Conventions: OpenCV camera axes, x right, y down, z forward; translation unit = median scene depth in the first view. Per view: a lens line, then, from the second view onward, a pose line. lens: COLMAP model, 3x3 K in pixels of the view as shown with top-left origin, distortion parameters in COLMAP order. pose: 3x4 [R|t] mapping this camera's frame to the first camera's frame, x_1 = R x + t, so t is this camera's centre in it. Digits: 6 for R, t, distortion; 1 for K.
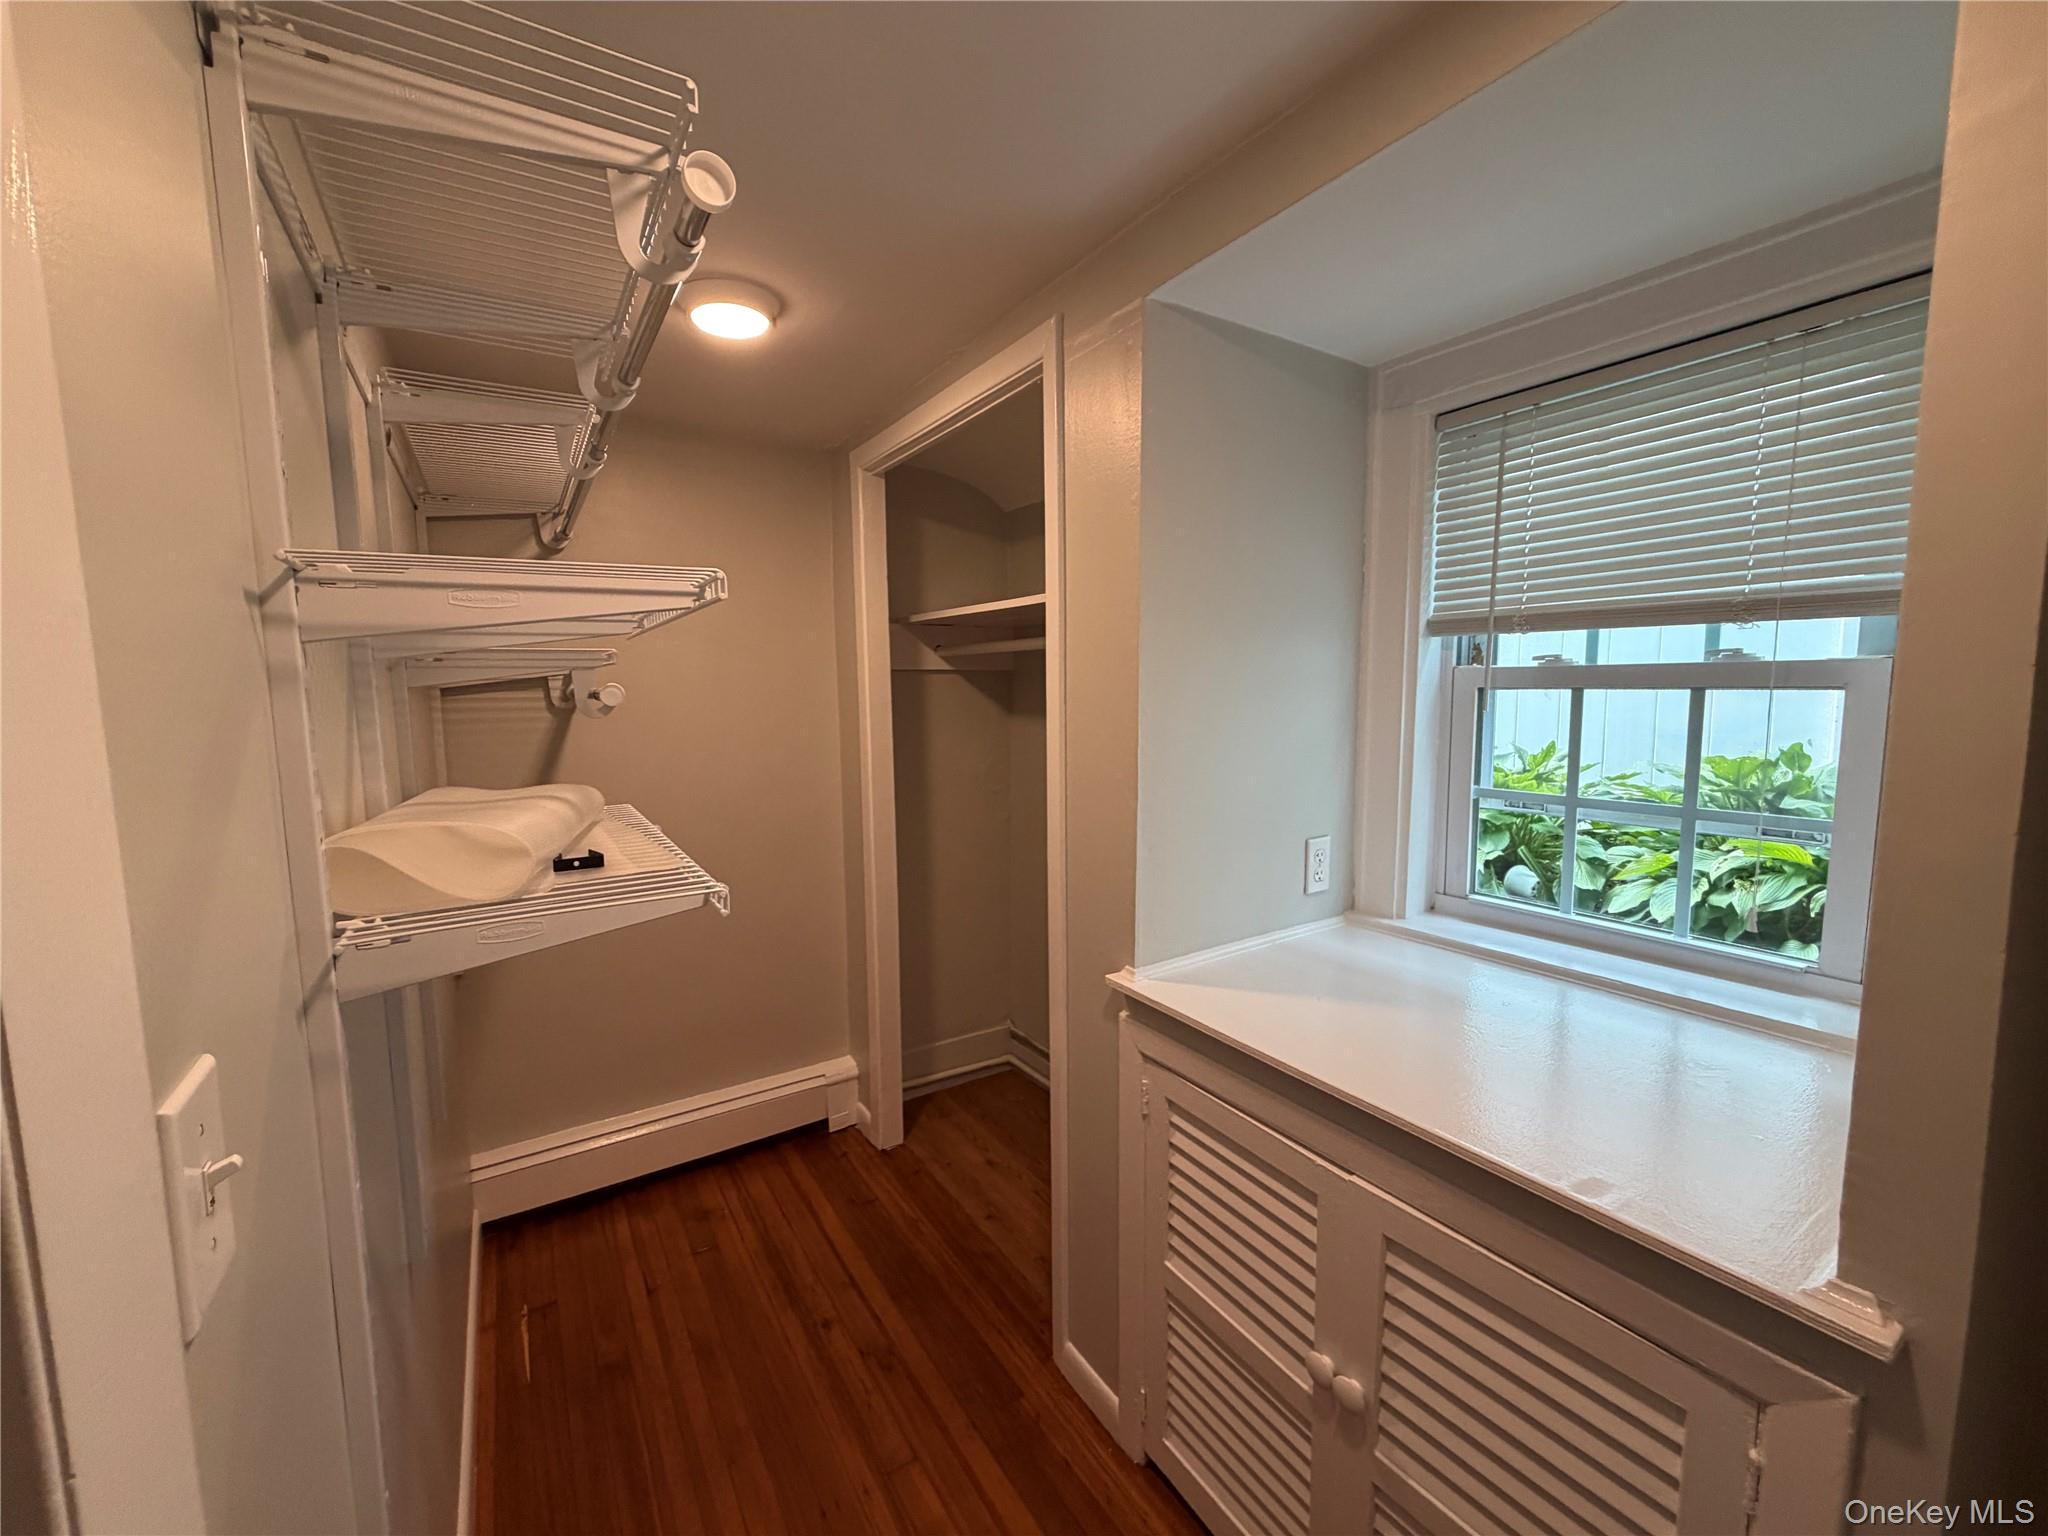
lens RADIAL K [[818.6, 0, 1016.4], [0, 818.6, 772.1], [0, 0, 1]] dist [0.001085, 0.000218]
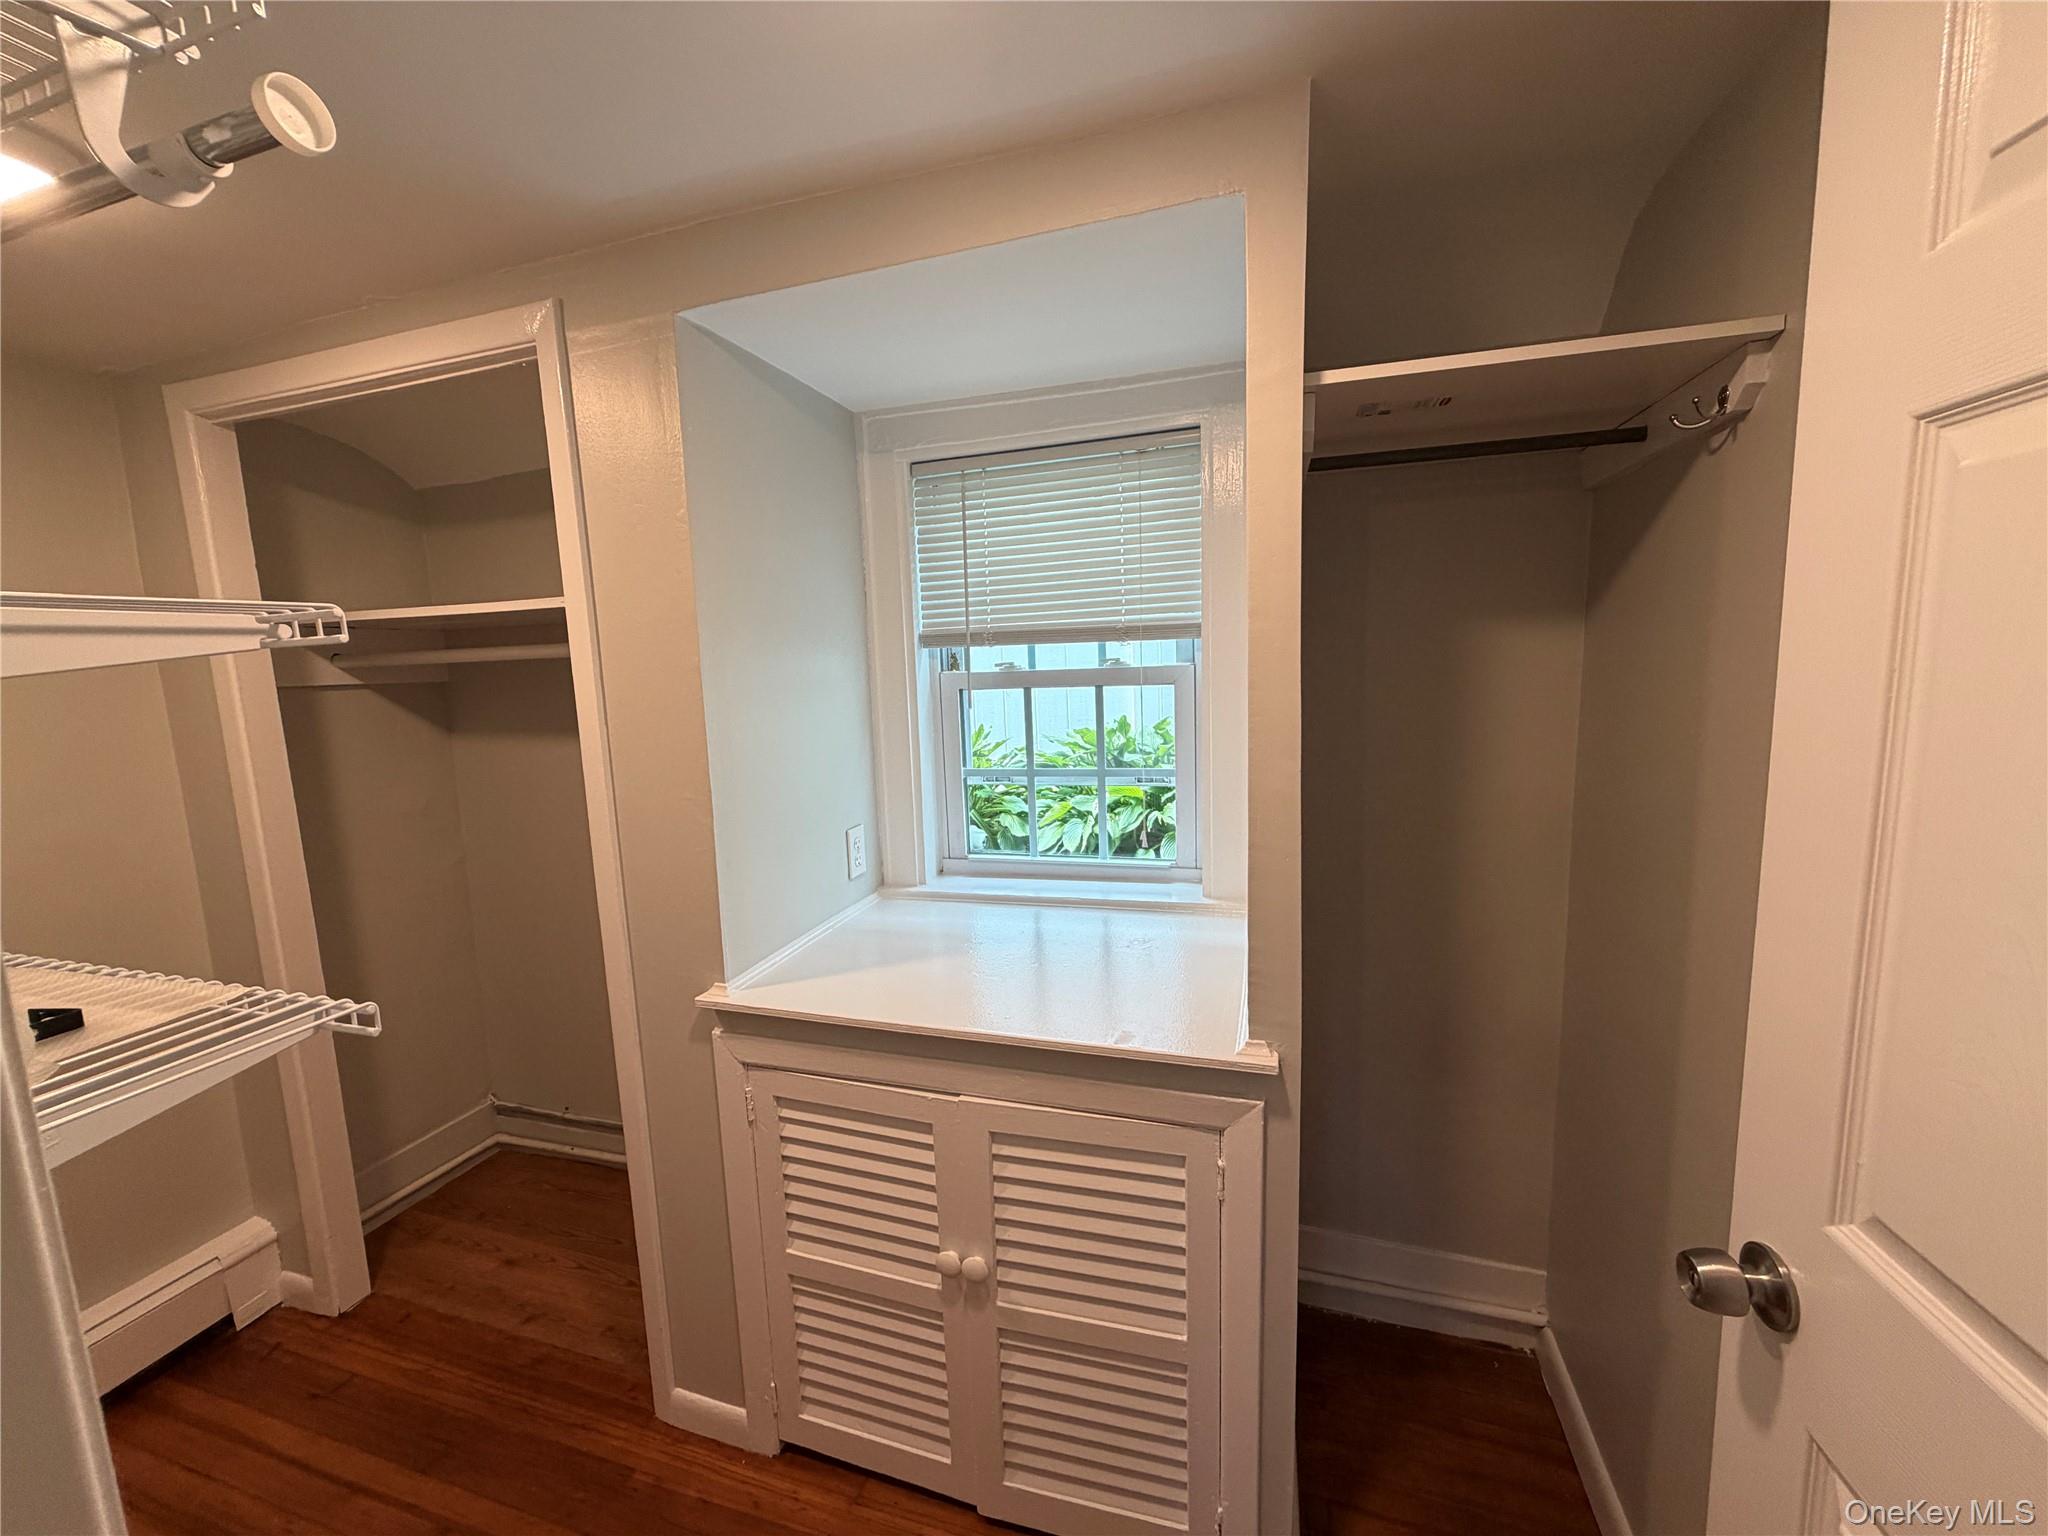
lens RADIAL K [[818.6, 0, 1016.4], [0, 818.6, 772.1], [0, 0, 1]] dist [0.001085, 0.000218]
pose [[0.767624, -0.104005, 0.632406, -0.170690], [0.096928, 0.994234, 0.045858, -0.026825], [-0.633529, 0.026096, 0.773279, -0.011772]]
